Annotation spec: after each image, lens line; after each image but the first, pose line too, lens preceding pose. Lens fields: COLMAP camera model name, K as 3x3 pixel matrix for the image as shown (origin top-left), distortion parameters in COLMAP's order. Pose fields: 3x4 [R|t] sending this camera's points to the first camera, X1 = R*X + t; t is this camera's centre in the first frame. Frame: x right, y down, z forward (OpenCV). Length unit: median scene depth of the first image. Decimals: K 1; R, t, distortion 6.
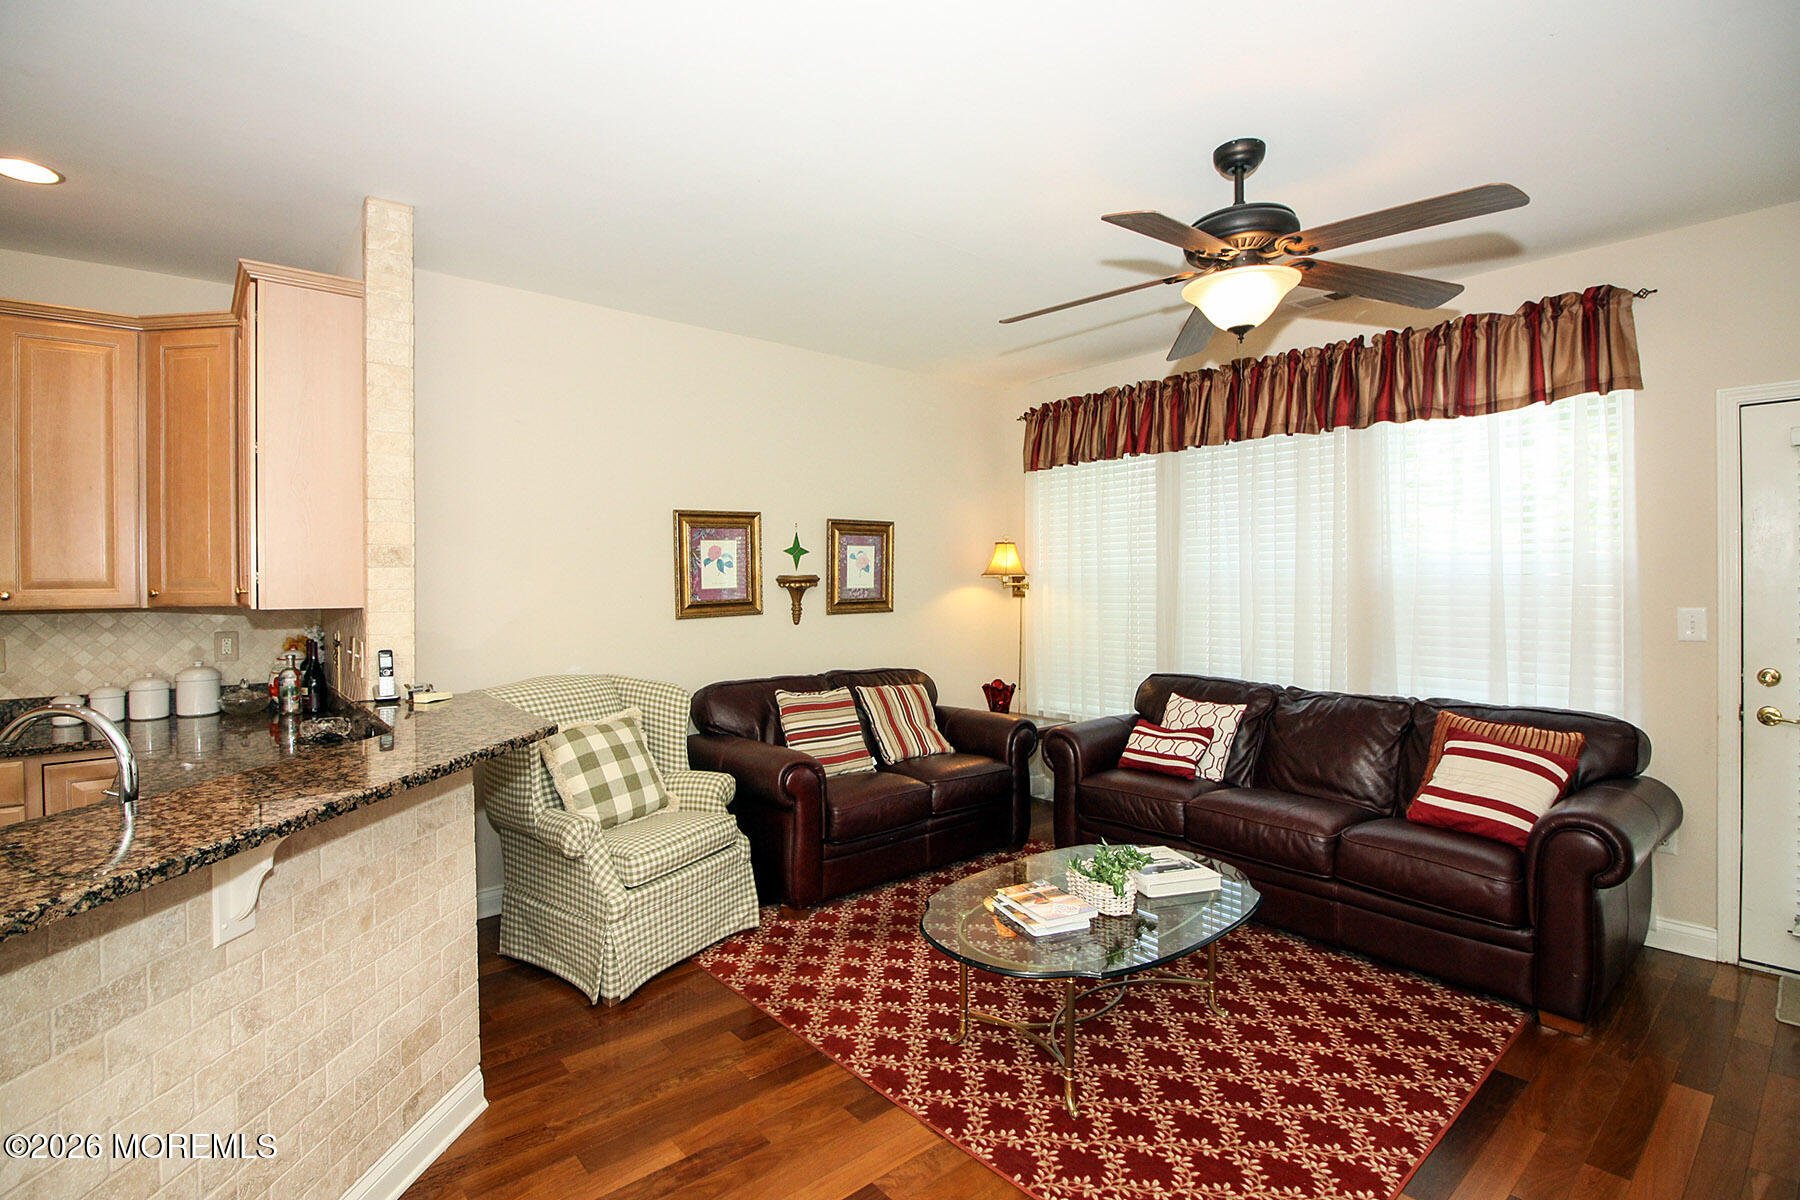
lens RADIAL K [[835.9, 0, 882.6], [0, 835.9, 587.3], [0, 0, 1]] dist [-0.002456, -0.011953]
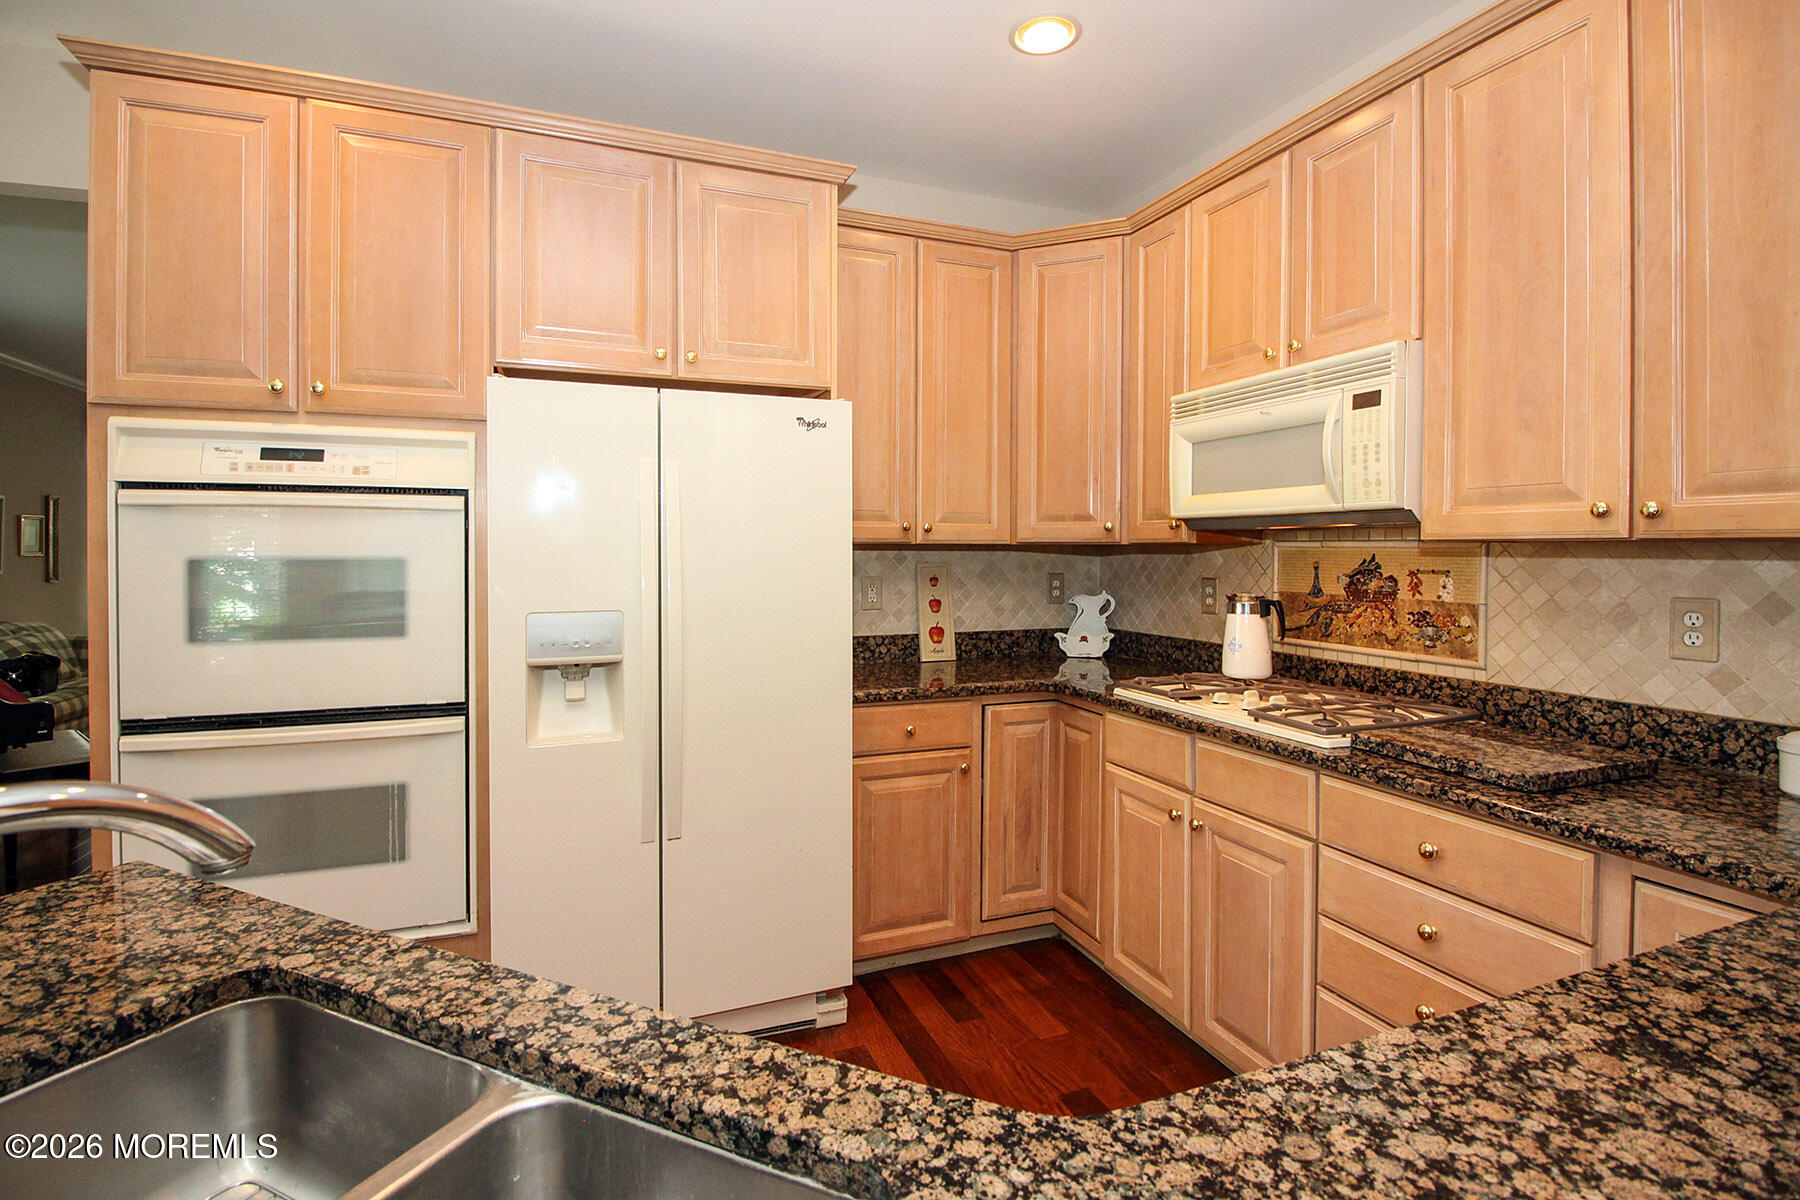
lens RADIAL K [[835.9, 0, 894.9], [0, 835.9, 565.2], [0, 0, 1]] dist [-0.002456, -0.011953]
pose [[-0.313545, 0.027968, -0.949161, -0.397076], [-0.002394, 0.999540, 0.030243, 0.027783], [0.949570, 0.011755, -0.313334, 0.642851]]
